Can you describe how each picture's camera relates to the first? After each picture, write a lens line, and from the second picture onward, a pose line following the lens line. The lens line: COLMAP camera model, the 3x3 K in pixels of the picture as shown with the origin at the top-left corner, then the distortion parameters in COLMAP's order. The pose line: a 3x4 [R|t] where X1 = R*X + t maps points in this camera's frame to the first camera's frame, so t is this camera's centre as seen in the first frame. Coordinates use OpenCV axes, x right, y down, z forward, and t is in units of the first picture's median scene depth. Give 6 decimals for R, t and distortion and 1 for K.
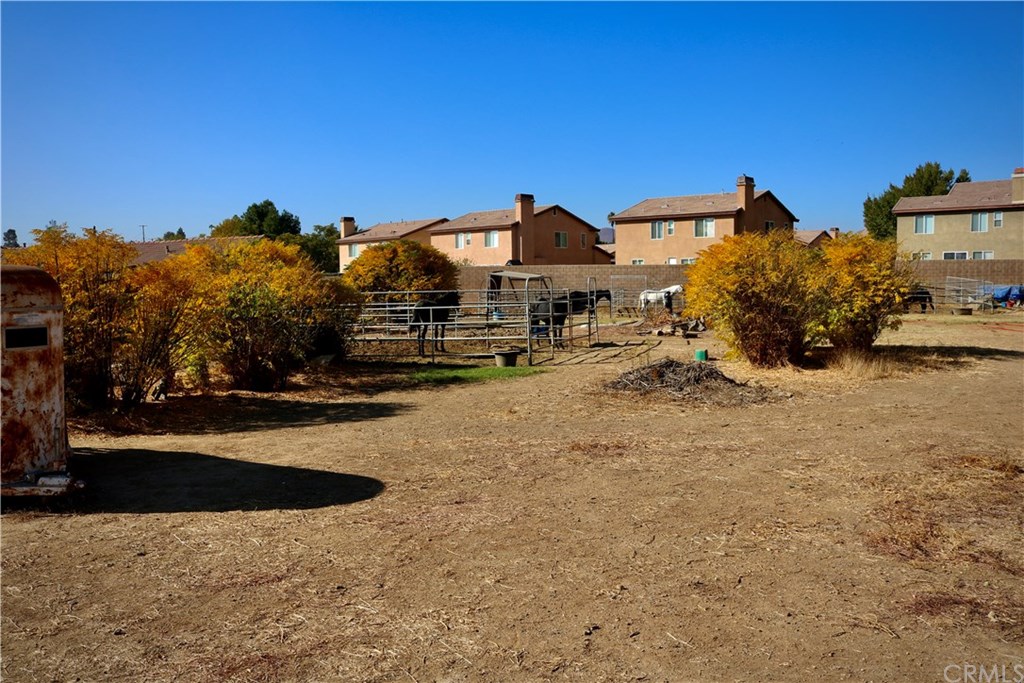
lens RADIAL K [[853.6, 0, 508.0], [0, 853.6, 351.1], [0, 0, 1]] dist [-0.155382, 0.129918]
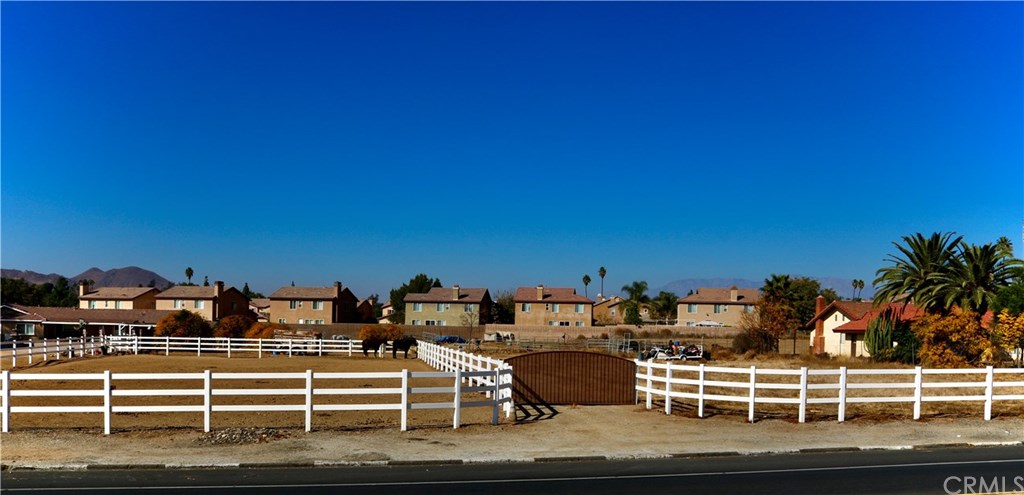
lens RADIAL K [[849.8, 0, 508.6], [0, 849.8, 345.6], [0, 0, 1]] dist [-0.152422, 0.109833]
pose [[0.852518, 0.020363, 0.522301, -0.421771], [0.010340, 0.998388, -0.055801, 0.069430], [-0.522595, 0.052972, 0.850934, -0.945302]]
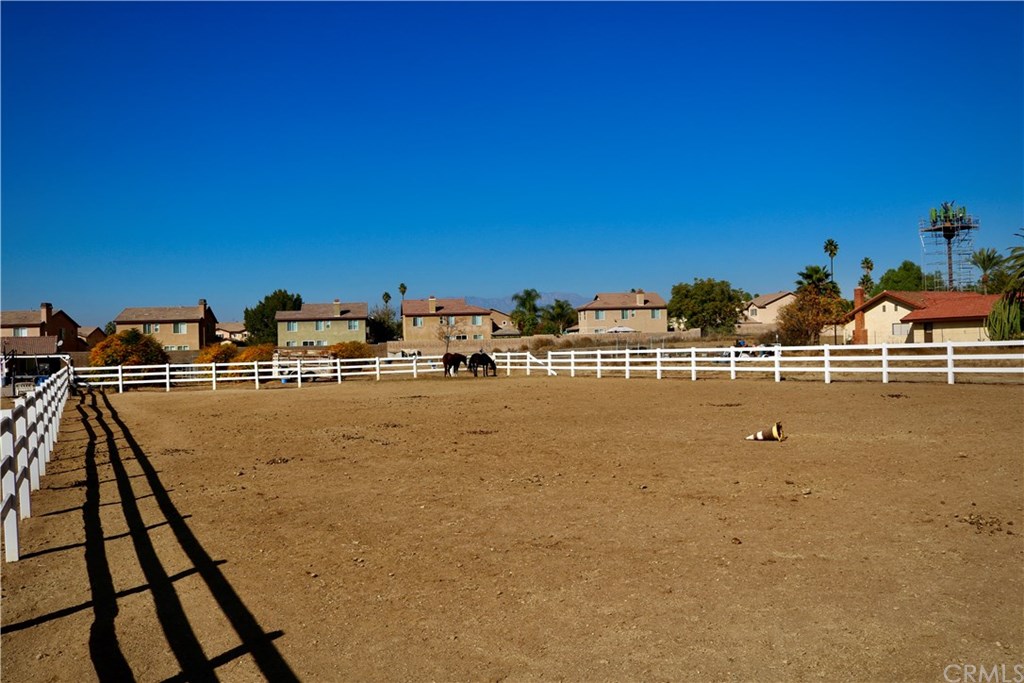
lens RADIAL K [[853.6, 0, 508.5], [0, 853.6, 344.3], [0, 0, 1]] dist [-0.155382, 0.129918]
pose [[0.652871, -0.001838, 0.757467, -0.579433], [0.082079, 0.994280, -0.068332, 0.053627], [-0.753009, 0.106785, 0.649288, -0.562891]]
